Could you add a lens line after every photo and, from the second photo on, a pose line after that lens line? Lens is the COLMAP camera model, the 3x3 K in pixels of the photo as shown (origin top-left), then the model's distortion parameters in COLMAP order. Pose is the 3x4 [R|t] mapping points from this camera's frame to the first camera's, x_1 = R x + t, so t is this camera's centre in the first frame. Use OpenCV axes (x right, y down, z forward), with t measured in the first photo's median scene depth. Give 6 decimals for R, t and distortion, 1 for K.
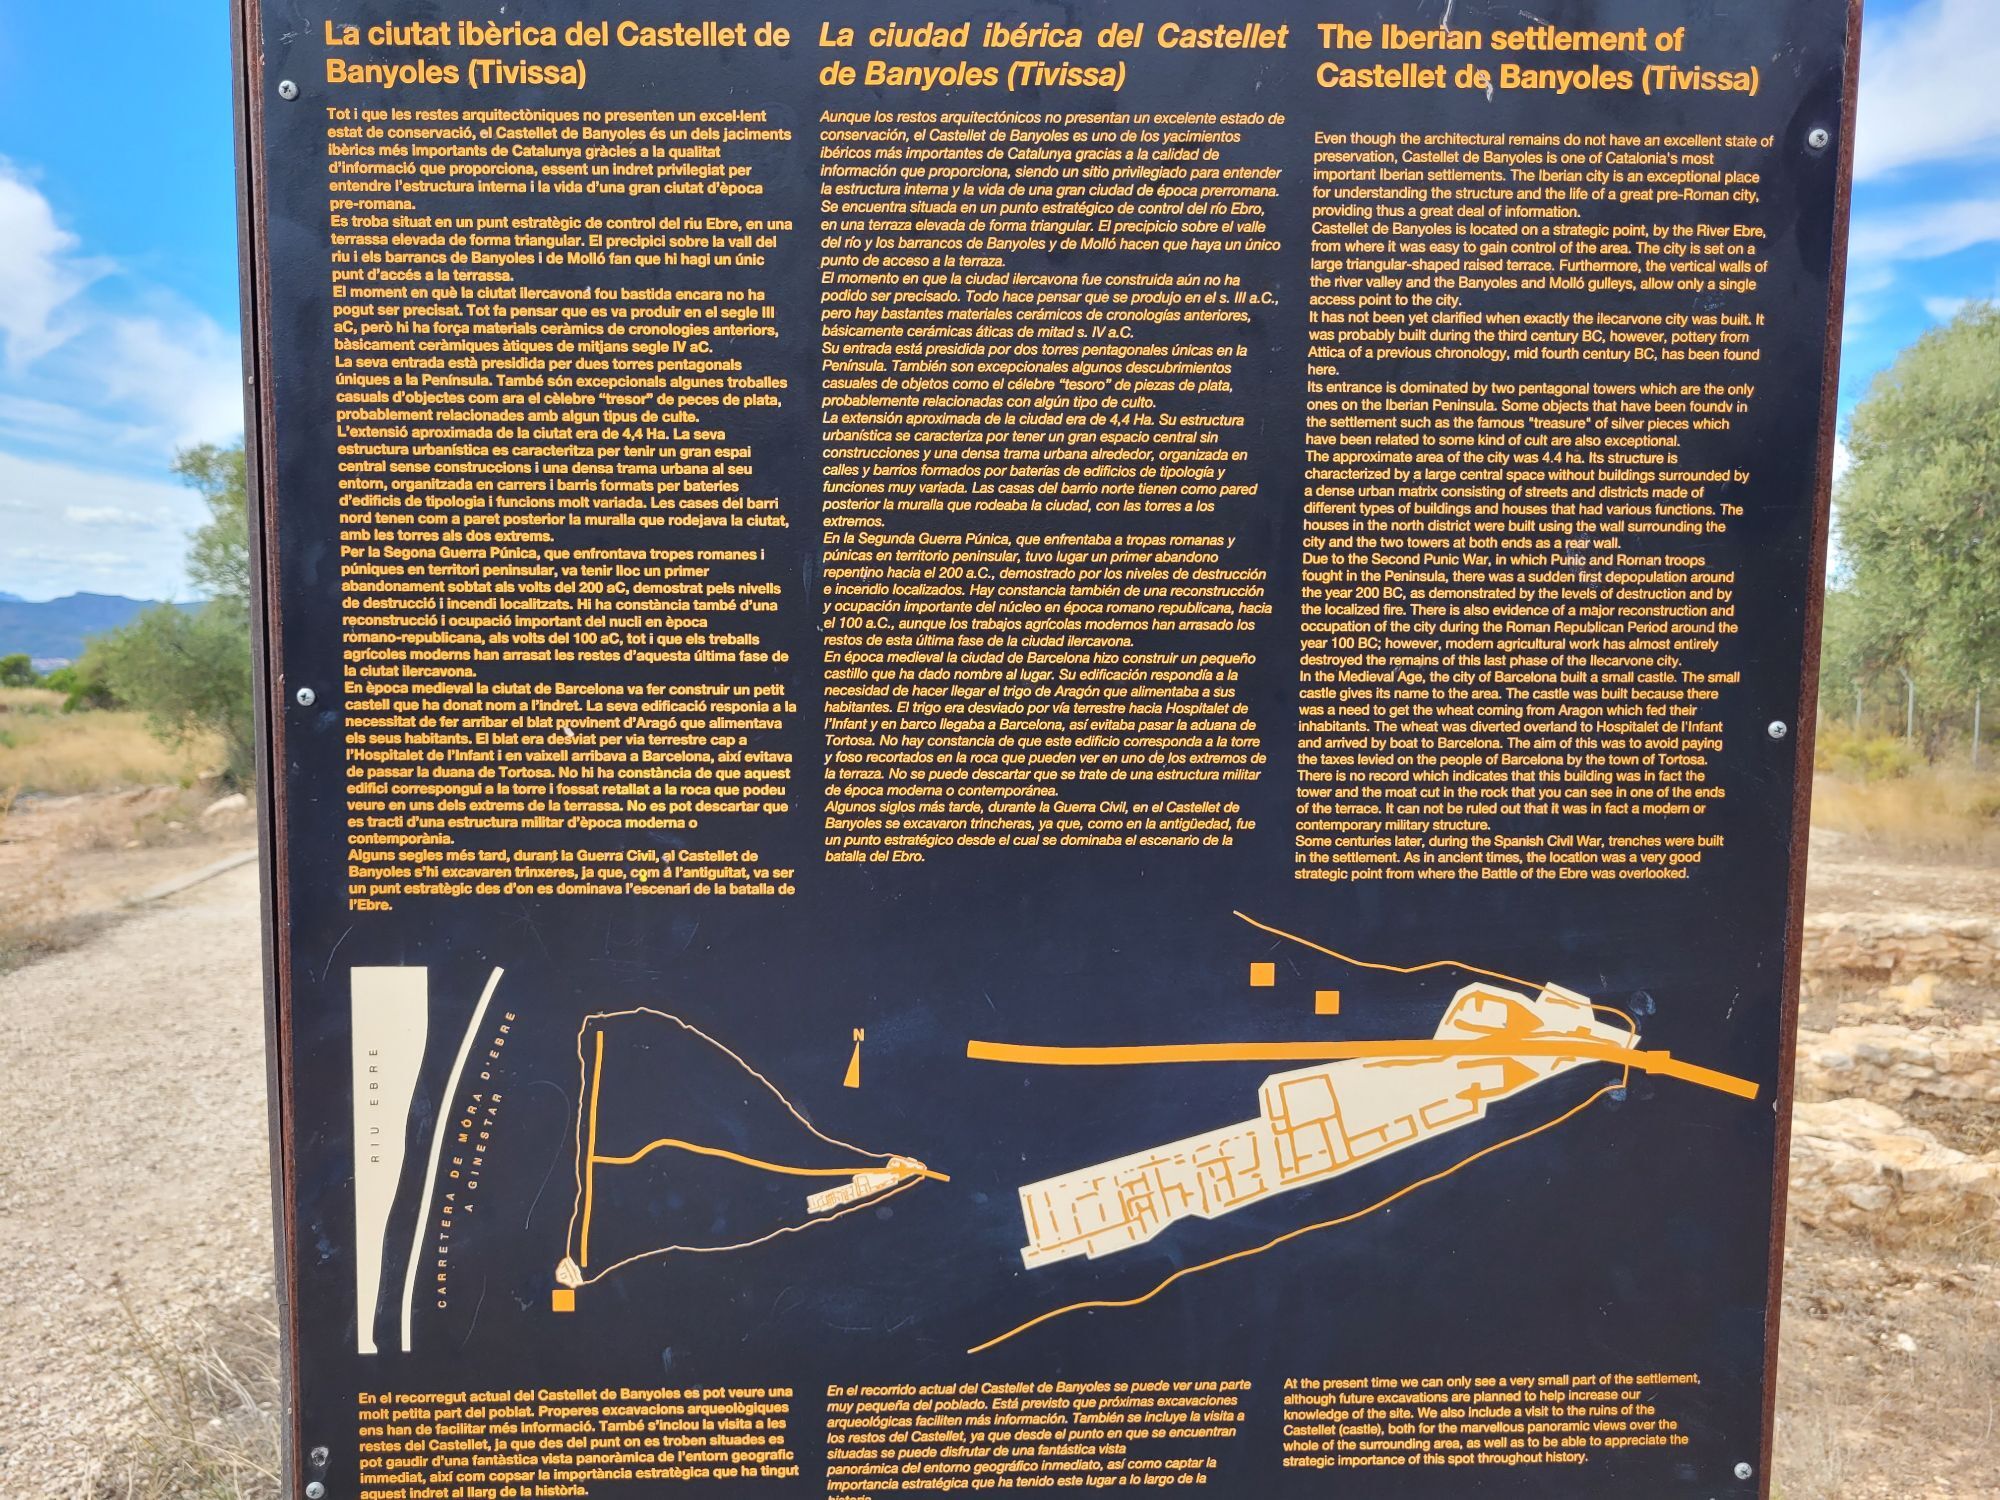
lens RADIAL K [[1517.6, 0, 1002.3], [0, 1517.6, 749.4], [0, 0, 1]] dist [0.027351, -0.010153]
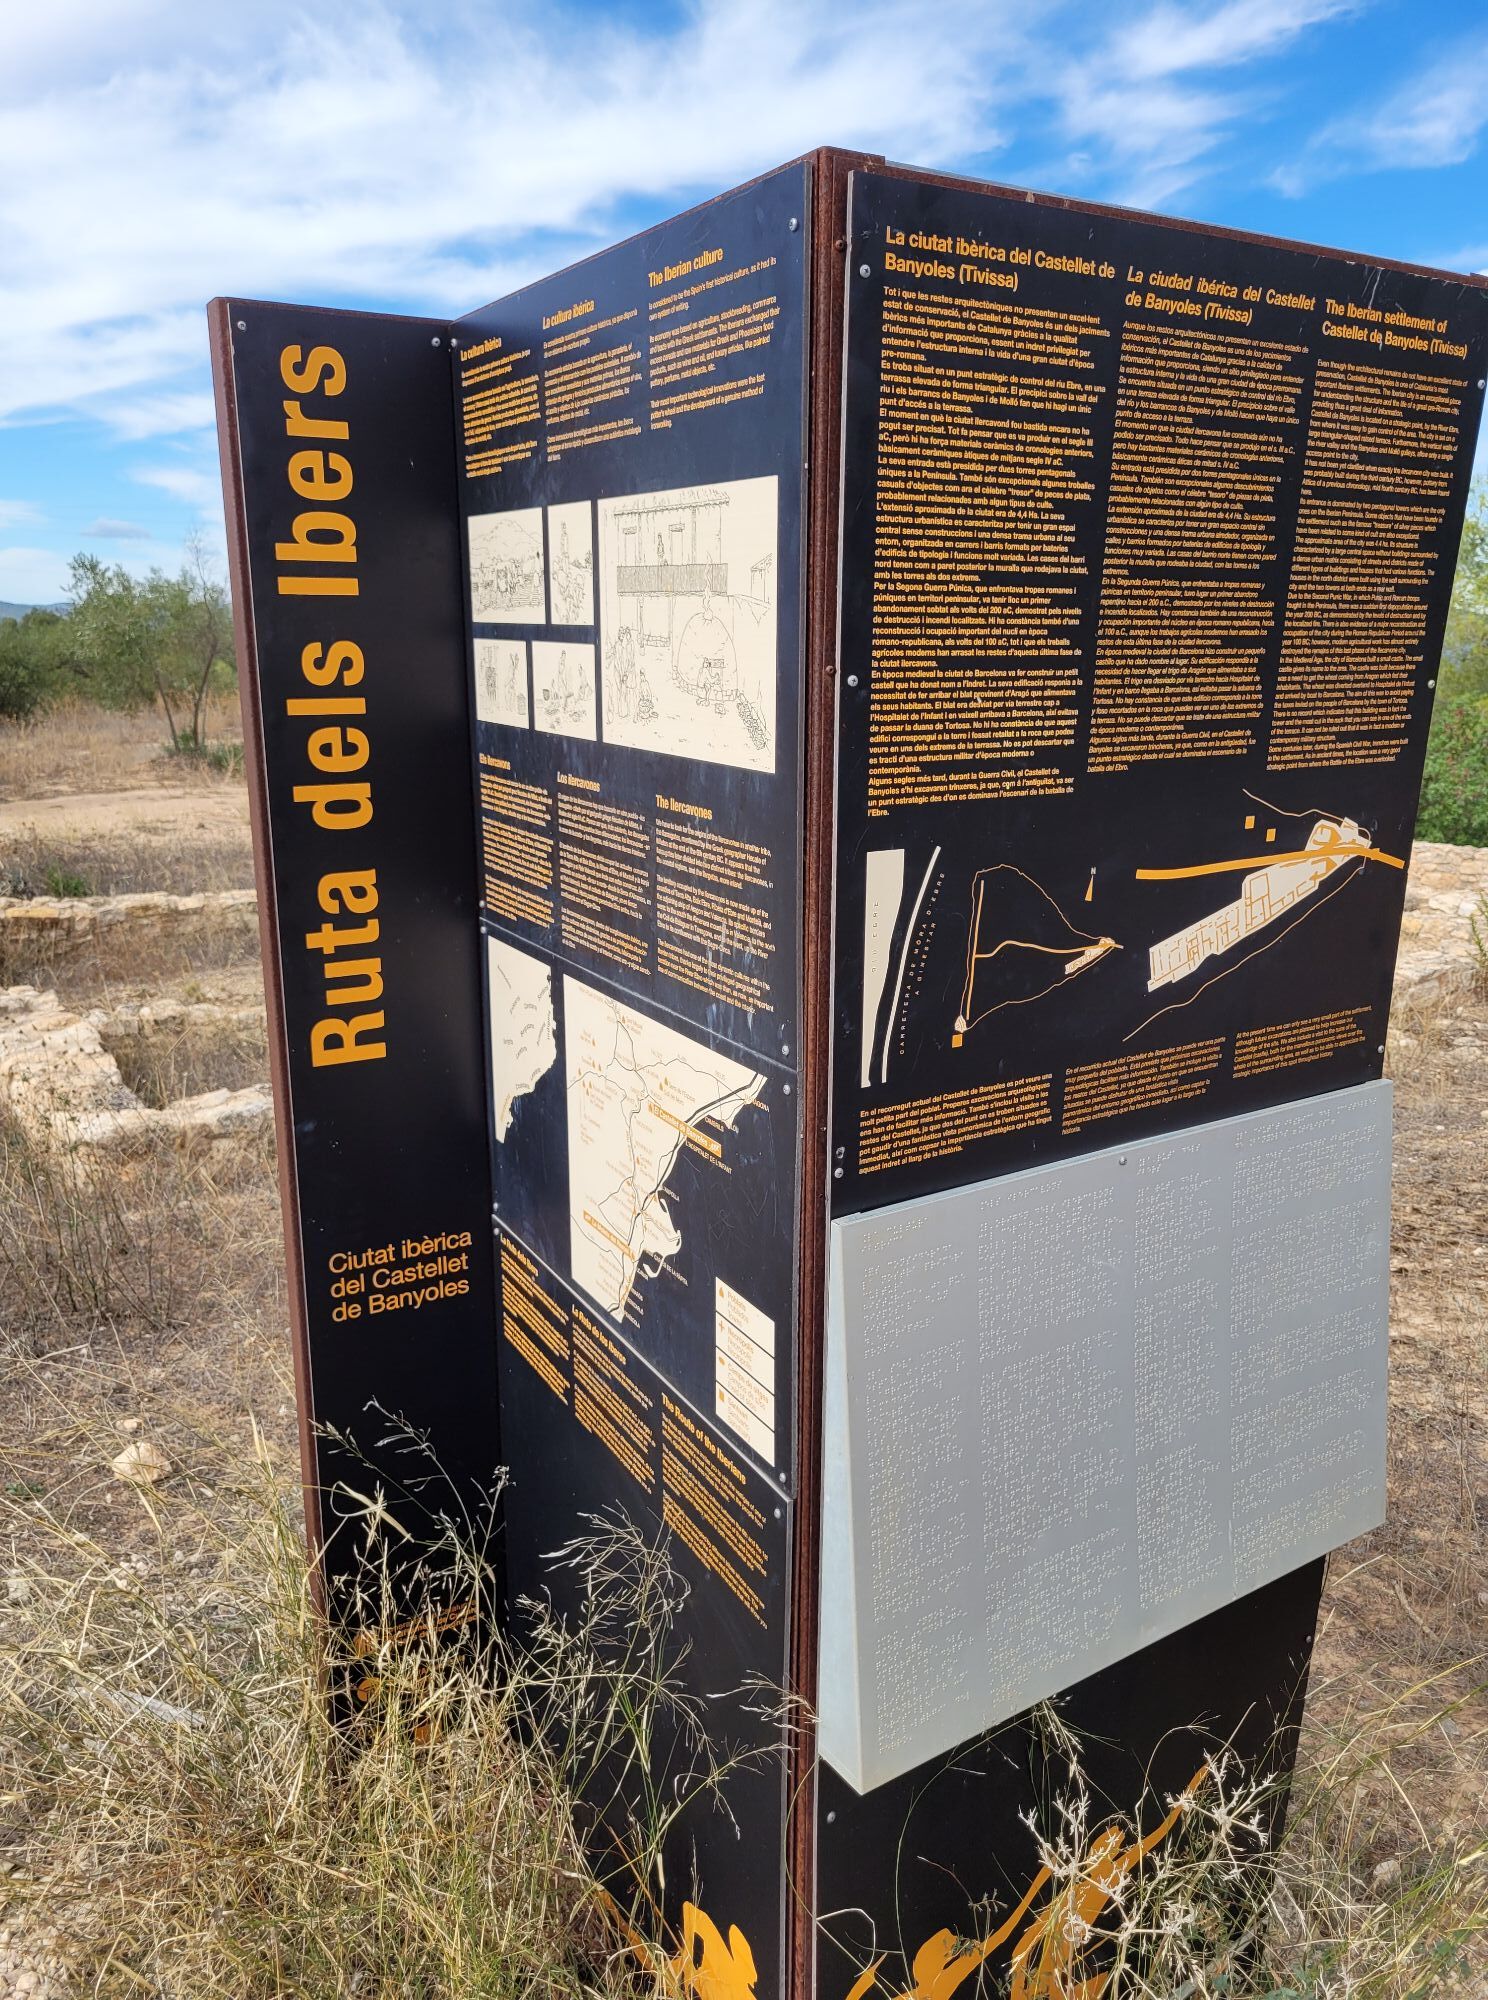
lens RADIAL K [[1517.6, 0, 739.0], [0, 1517.6, 1014.5], [0, 0, 1]] dist [0.027351, -0.010153]
pose [[0.854930, -0.126594, 0.503060, -1.395974], [0.034529, 0.981502, 0.188312, 0.003997], [-0.517593, -0.143623, 0.843487, -0.313340]]
